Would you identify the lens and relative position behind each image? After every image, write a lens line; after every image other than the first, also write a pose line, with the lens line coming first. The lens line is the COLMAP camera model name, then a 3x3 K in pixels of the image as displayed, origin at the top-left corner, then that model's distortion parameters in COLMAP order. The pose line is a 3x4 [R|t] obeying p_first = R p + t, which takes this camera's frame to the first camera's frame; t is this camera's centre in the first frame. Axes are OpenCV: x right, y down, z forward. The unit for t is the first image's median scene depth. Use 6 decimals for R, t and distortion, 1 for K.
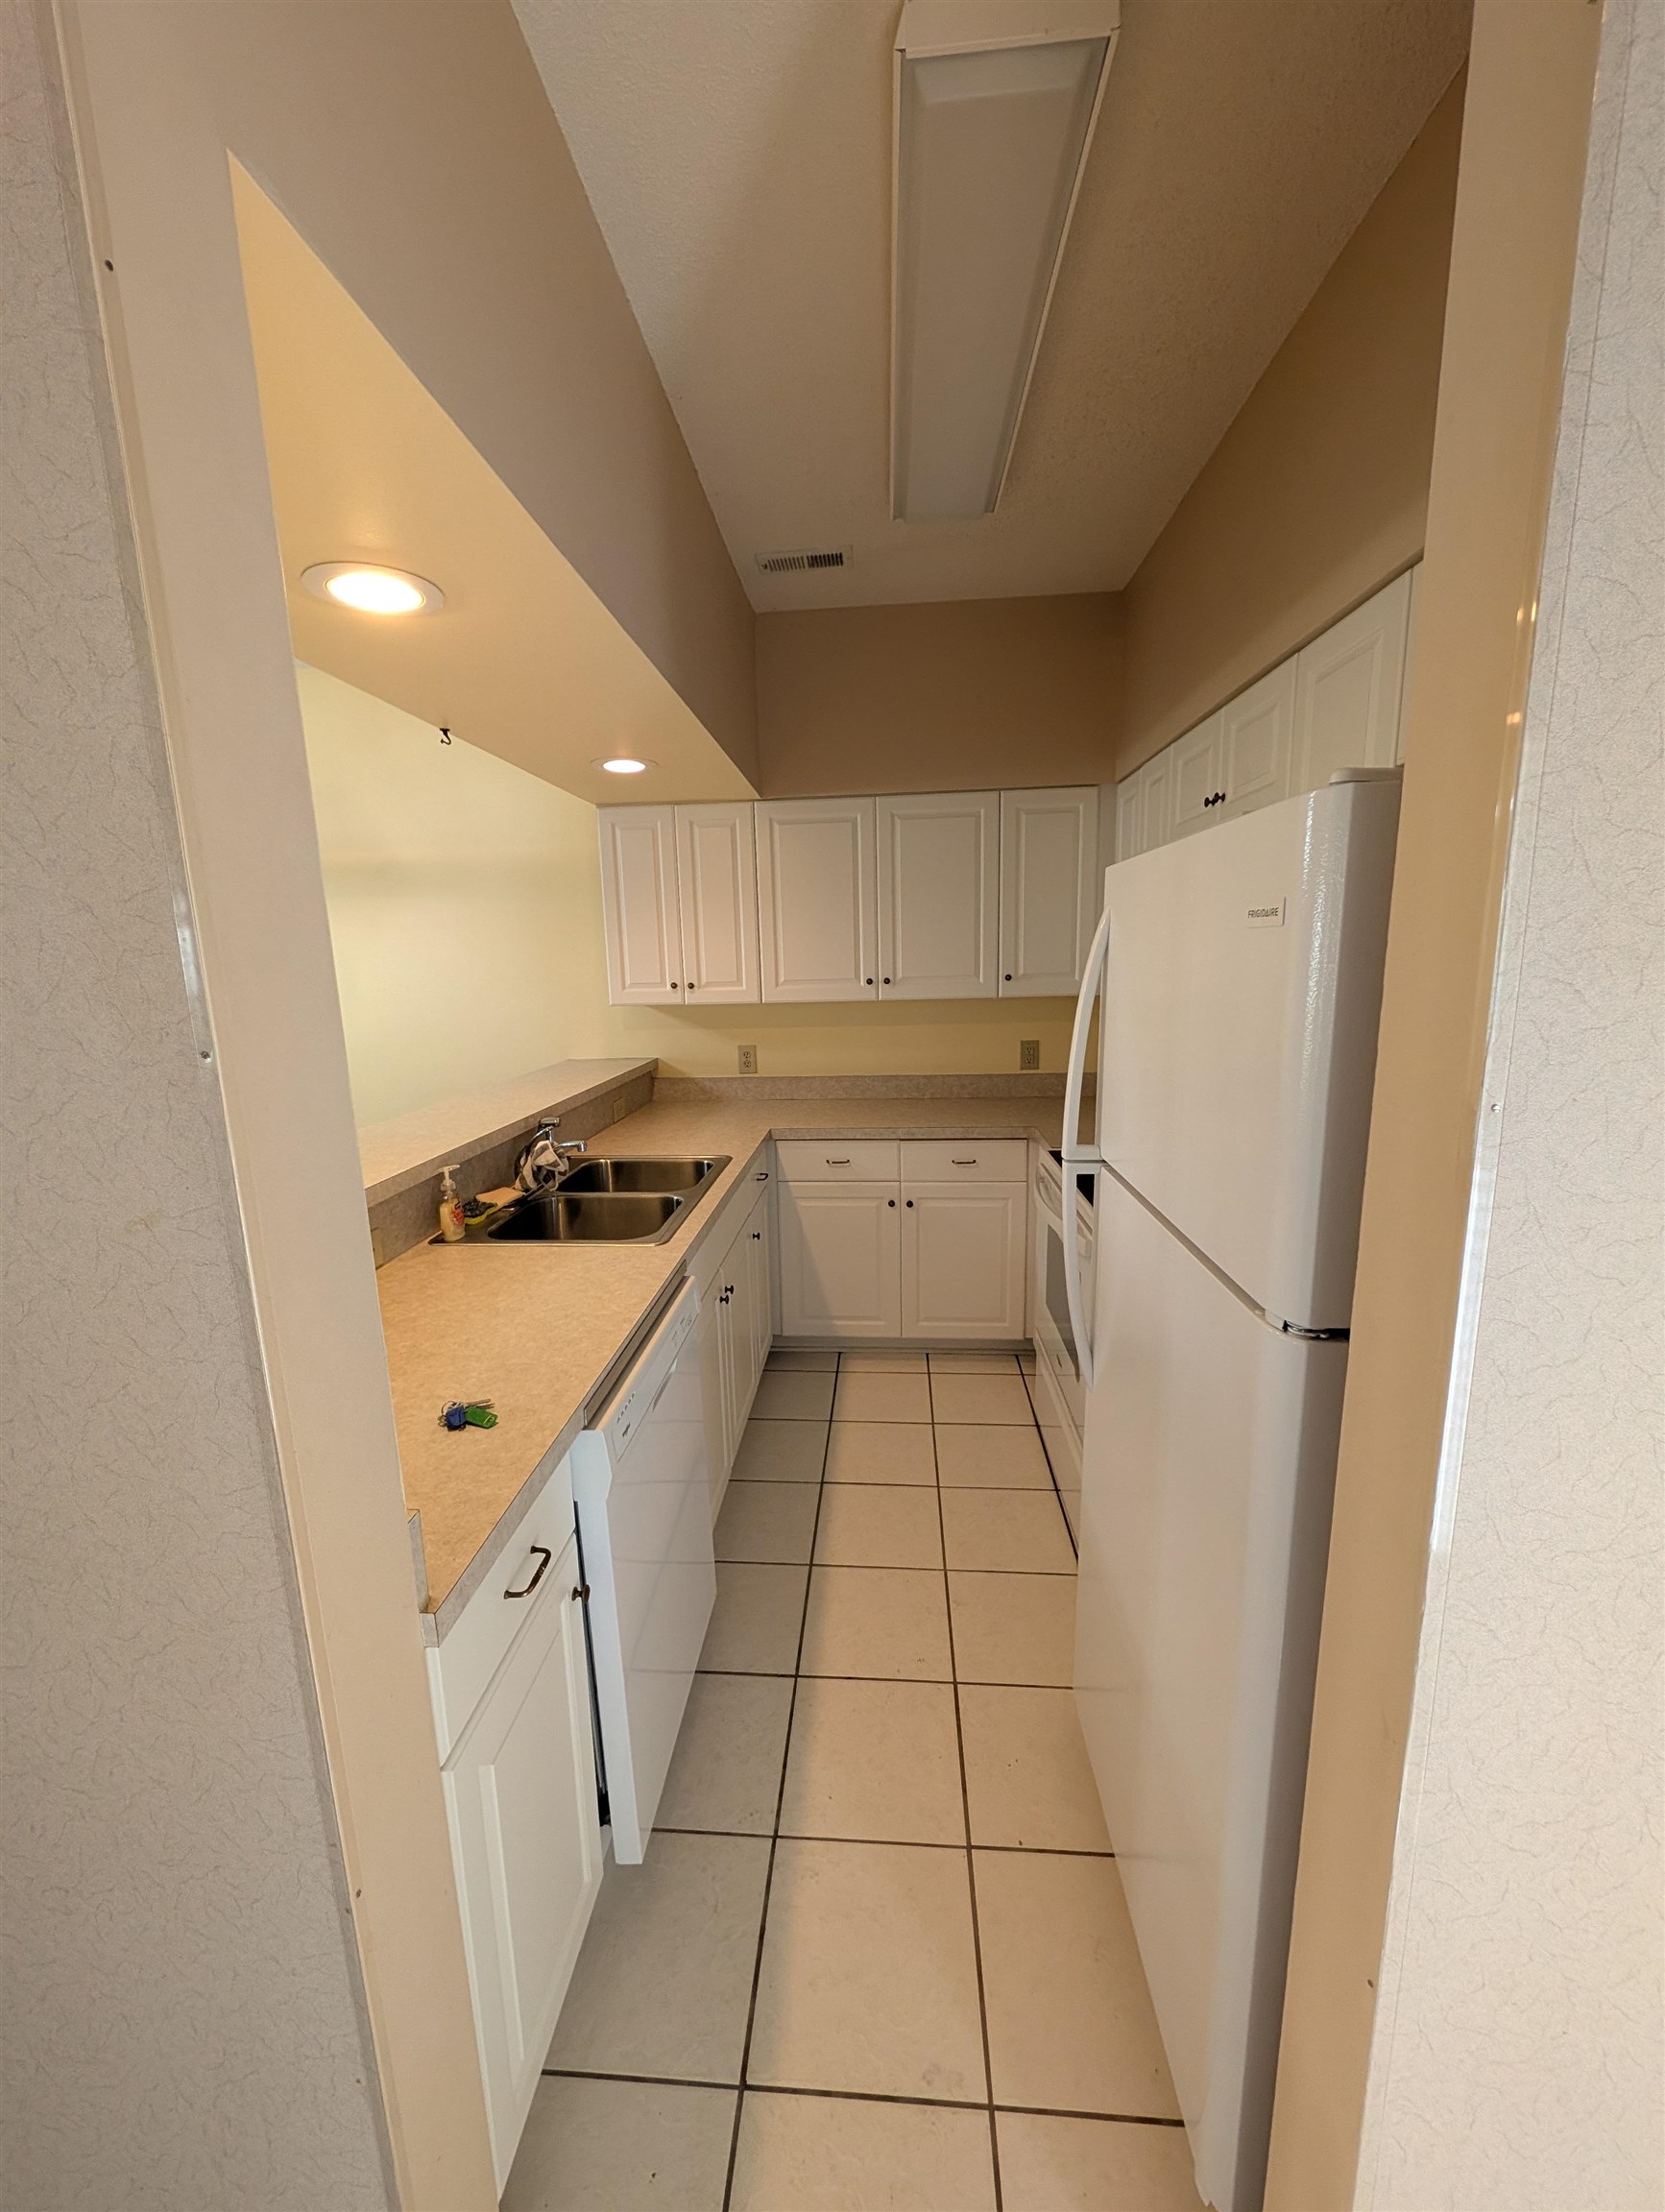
lens RADIAL K [[847.5, 0, 825.1], [0, 847.5, 1104.6], [0, 0, 1]] dist [-0.000739, -0.000354]
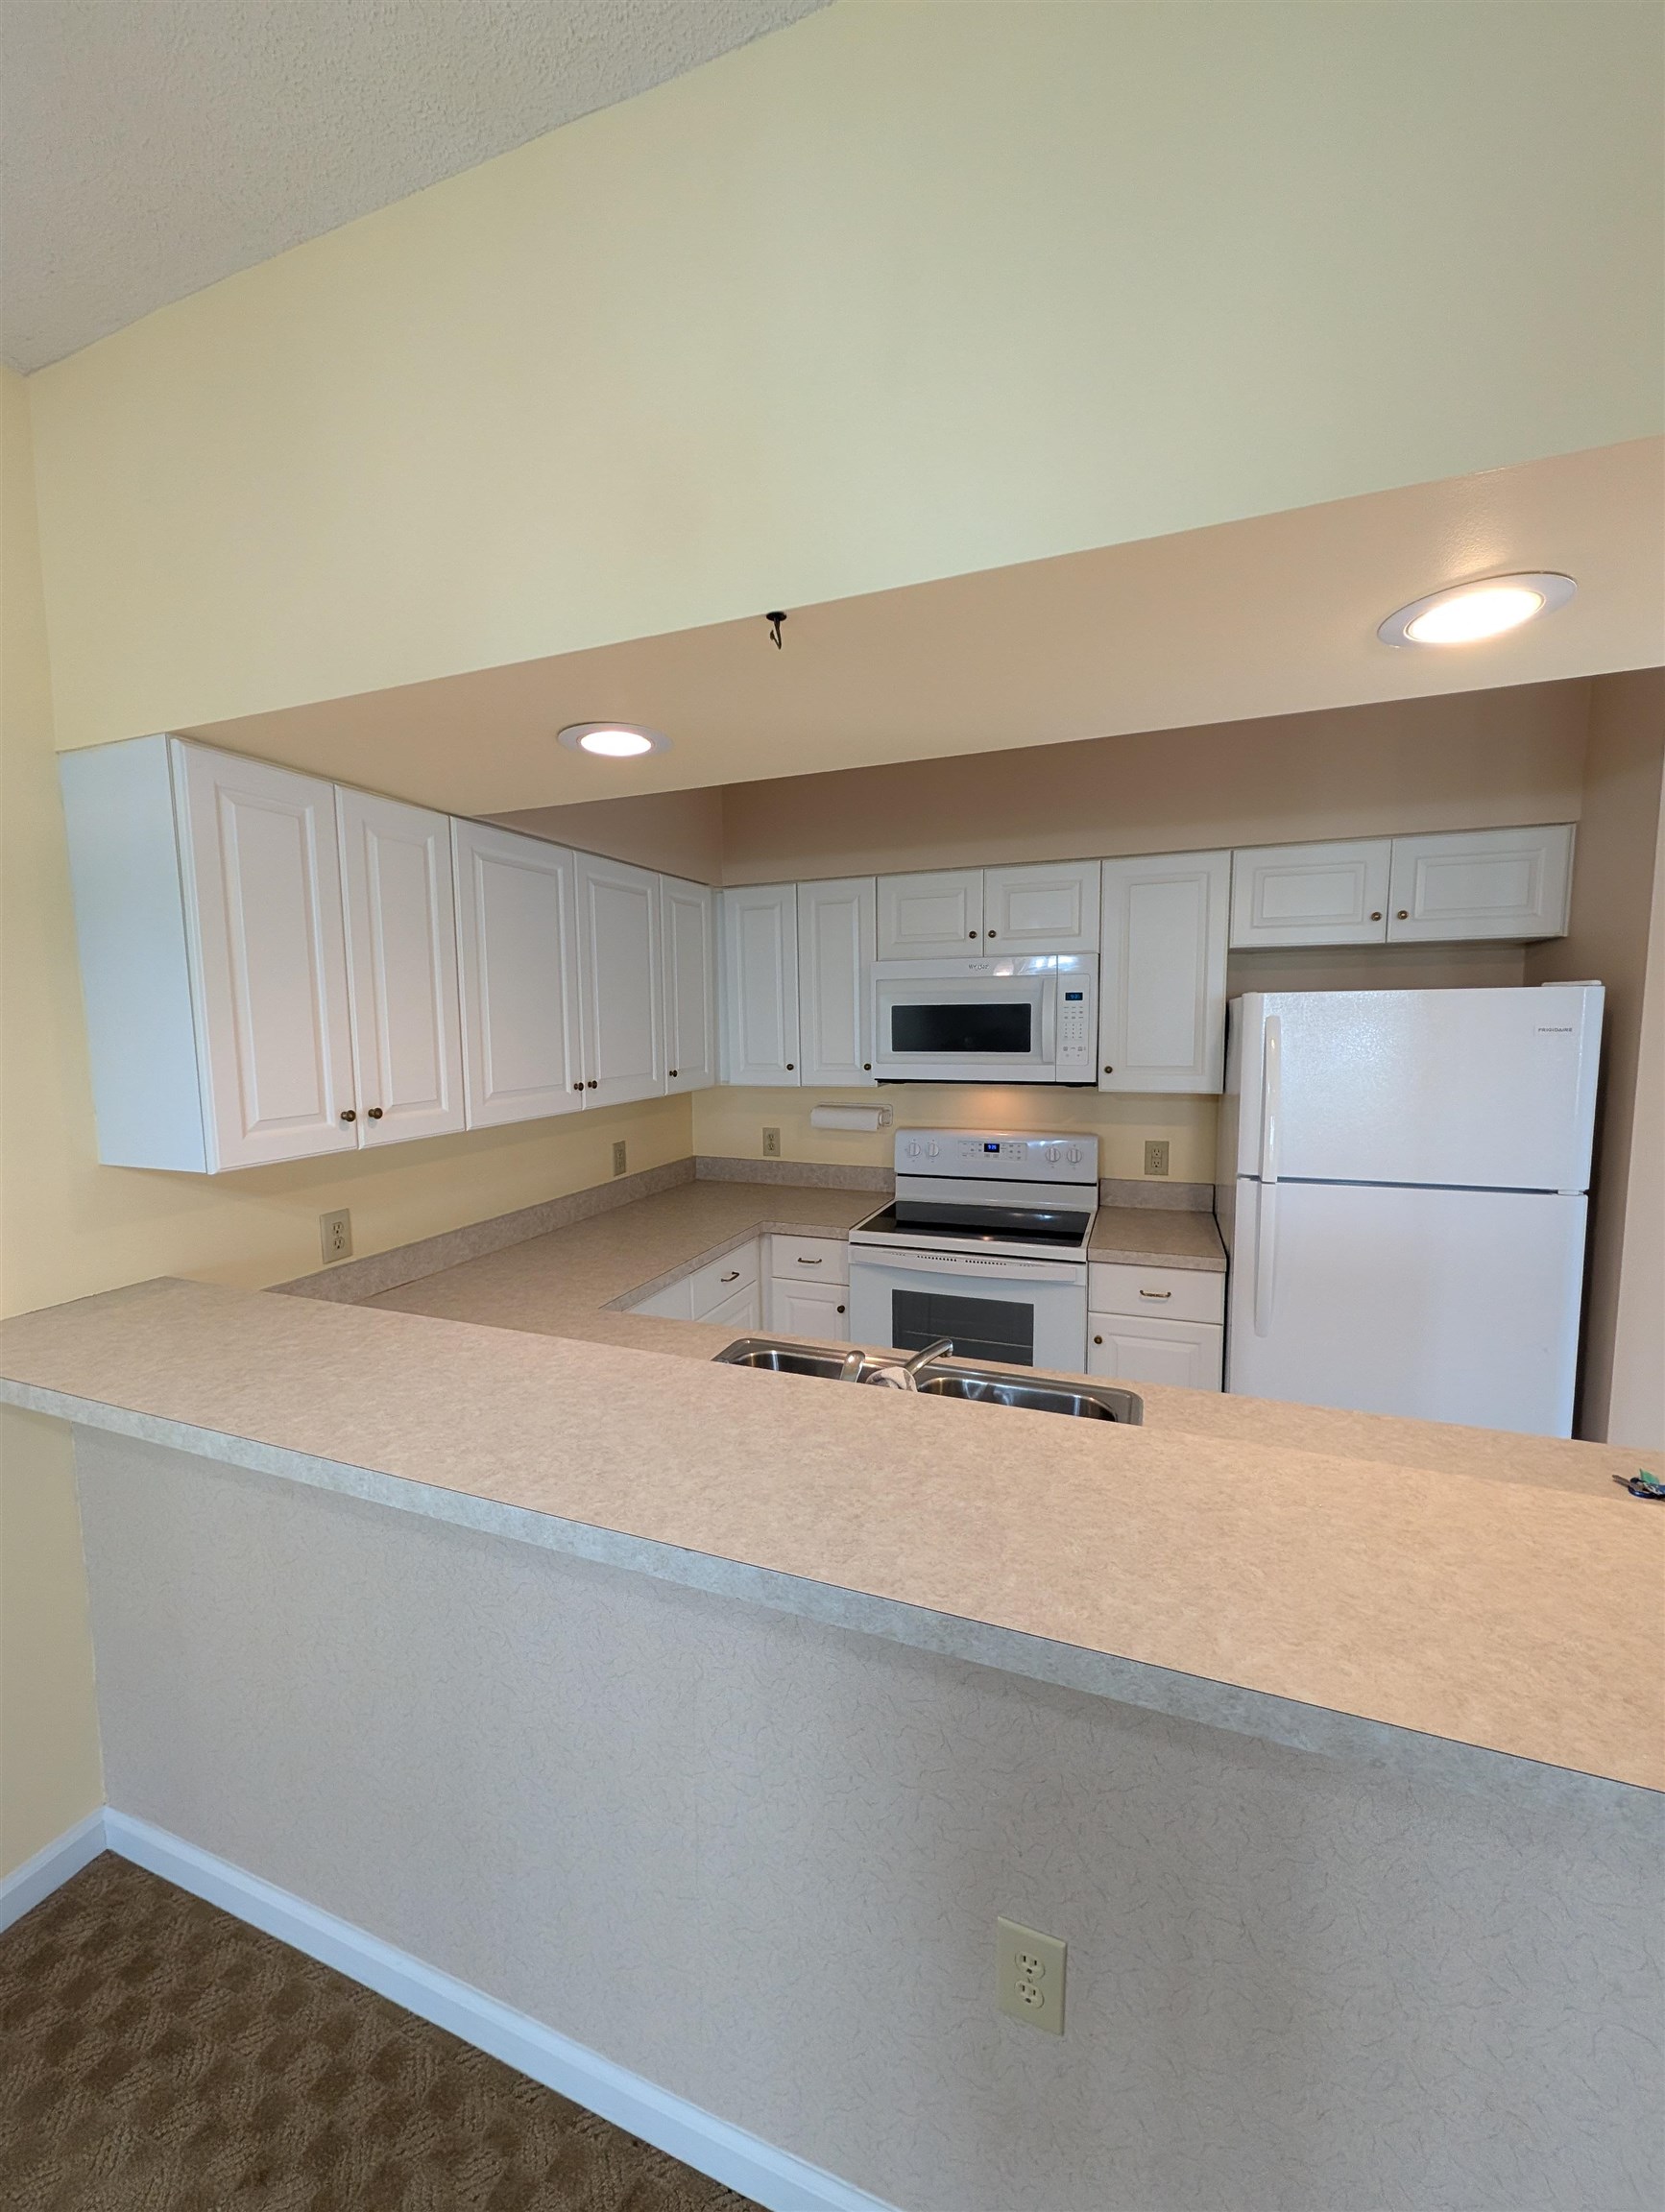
lens RADIAL K [[847.5, 0, 825.1], [0, 847.5, 1104.6], [0, 0, 1]] dist [-0.000739, -0.000354]
pose [[0.289292, -0.078609, 0.954008, -0.595444], [0.172927, 0.984517, 0.028685, -0.111016], [-0.941492, 0.156675, 0.298407, 0.558831]]
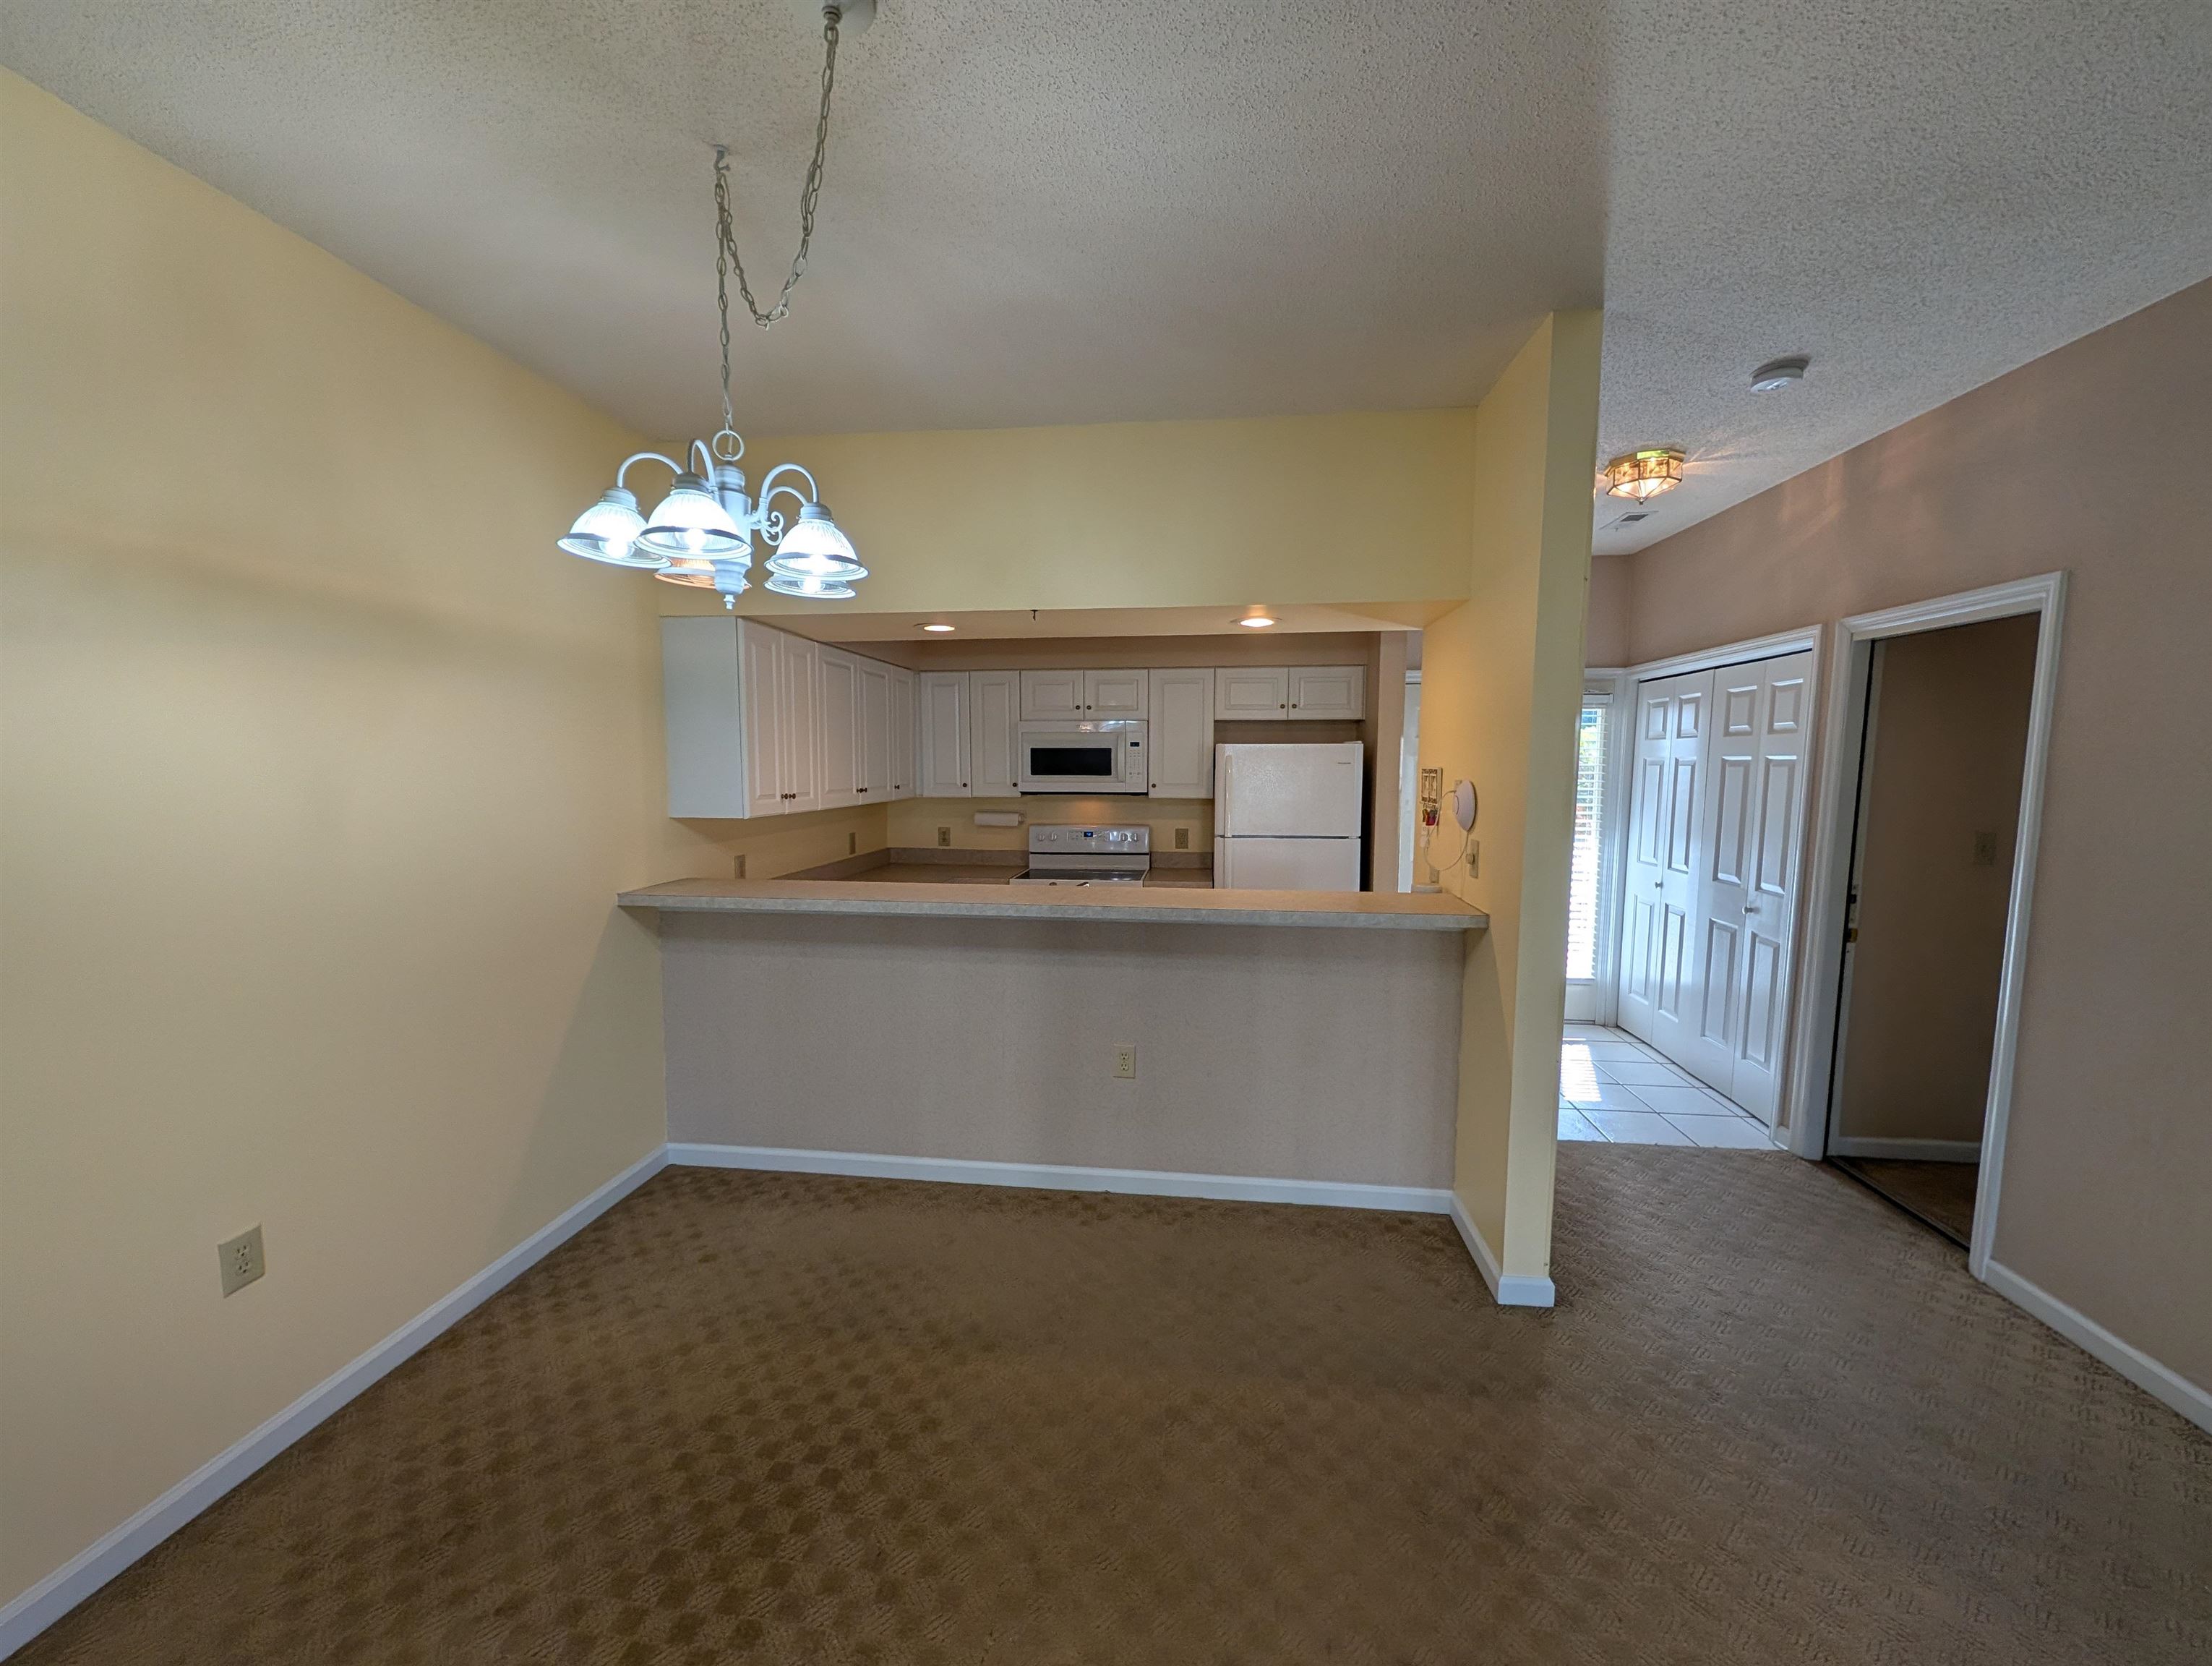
lens RADIAL K [[851.9, 0, 1099.8], [0, 851.9, 840.5], [0, 0, 1]] dist [0.013014, -0.000181]
pose [[0.054129, -0.066879, 0.996292, -1.218629], [0.172167, 0.983437, 0.056662, -0.079006], [-0.983579, 0.168462, 0.064747, 0.552087]]
